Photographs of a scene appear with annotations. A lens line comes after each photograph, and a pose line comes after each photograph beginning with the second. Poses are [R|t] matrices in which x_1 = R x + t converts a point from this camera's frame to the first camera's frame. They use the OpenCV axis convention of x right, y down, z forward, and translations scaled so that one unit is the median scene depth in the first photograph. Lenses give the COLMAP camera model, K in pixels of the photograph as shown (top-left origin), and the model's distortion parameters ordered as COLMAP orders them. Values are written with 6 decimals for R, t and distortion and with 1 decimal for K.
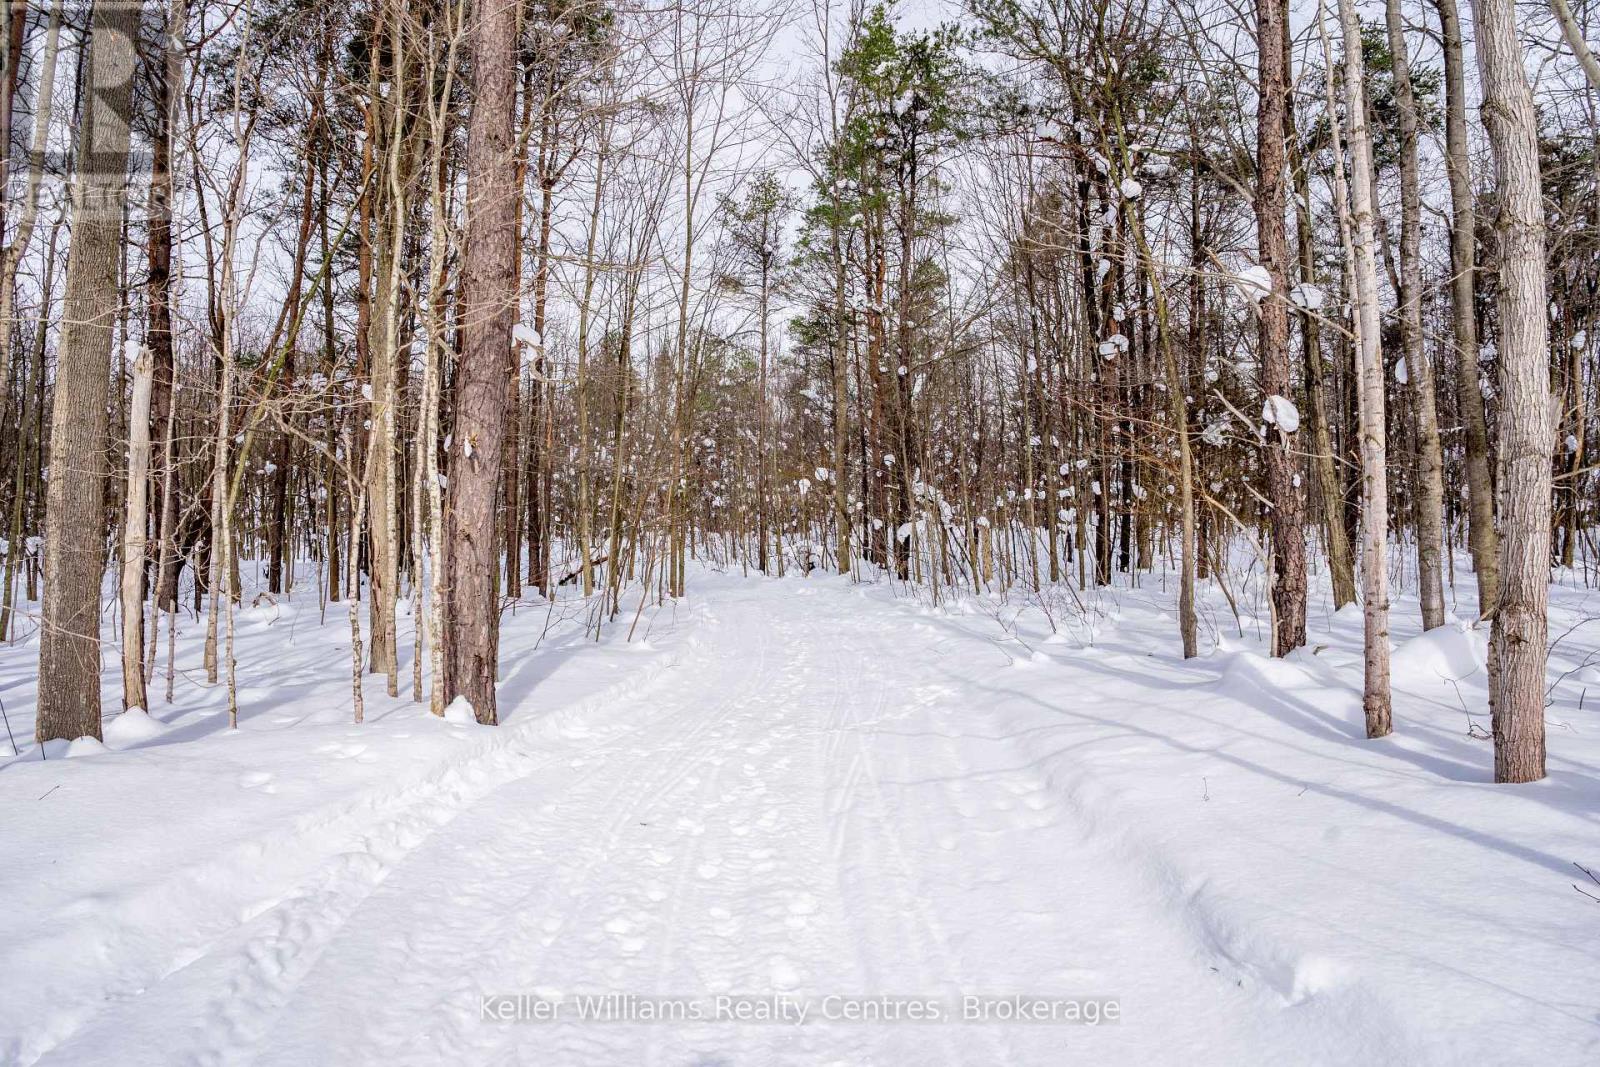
lens RADIAL K [[1121.0, 0, 800.0], [0, 1121.0, 533.5], [0, 0, 1]] dist [-0.082900, -0.001339]
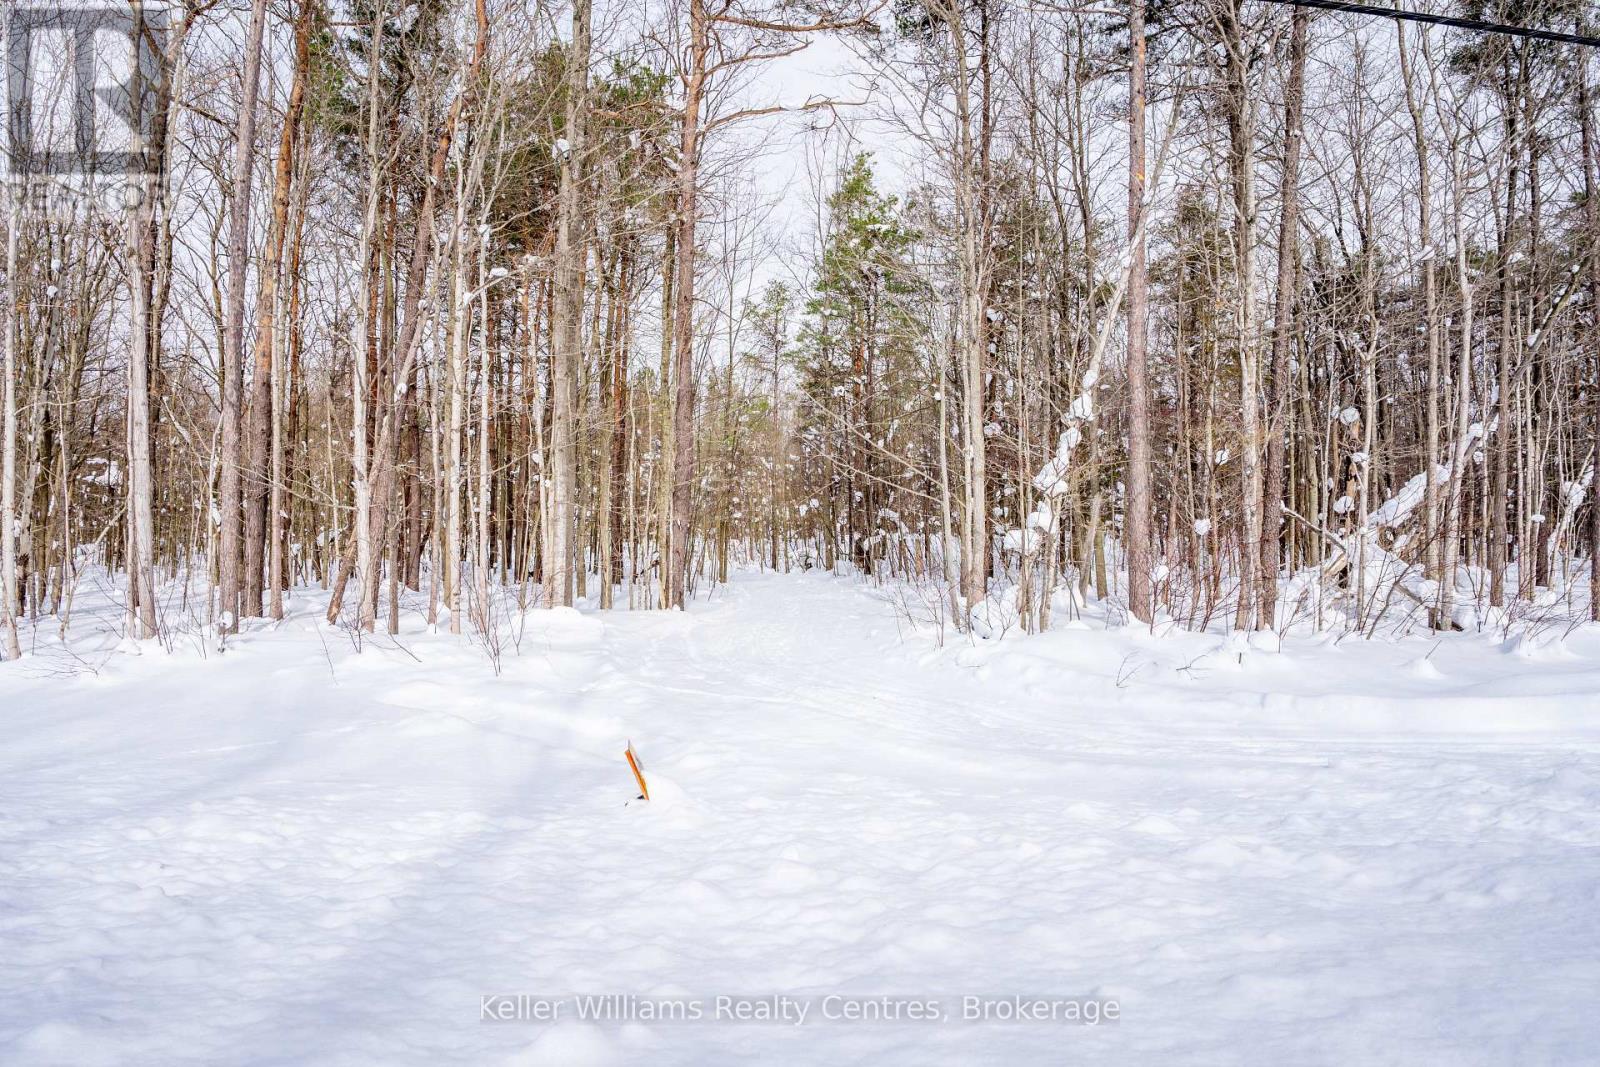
lens RADIAL K [[1121.0, 0, 800.0], [0, 1121.0, 533.5], [0, 0, 1]] dist [-0.082900, -0.001339]
pose [[0.999997, 0.001754, -0.001726, 0.000811], [-0.001753, 0.999998, 0.000556, -0.011499], [0.001727, -0.000553, 0.999998, -0.395059]]
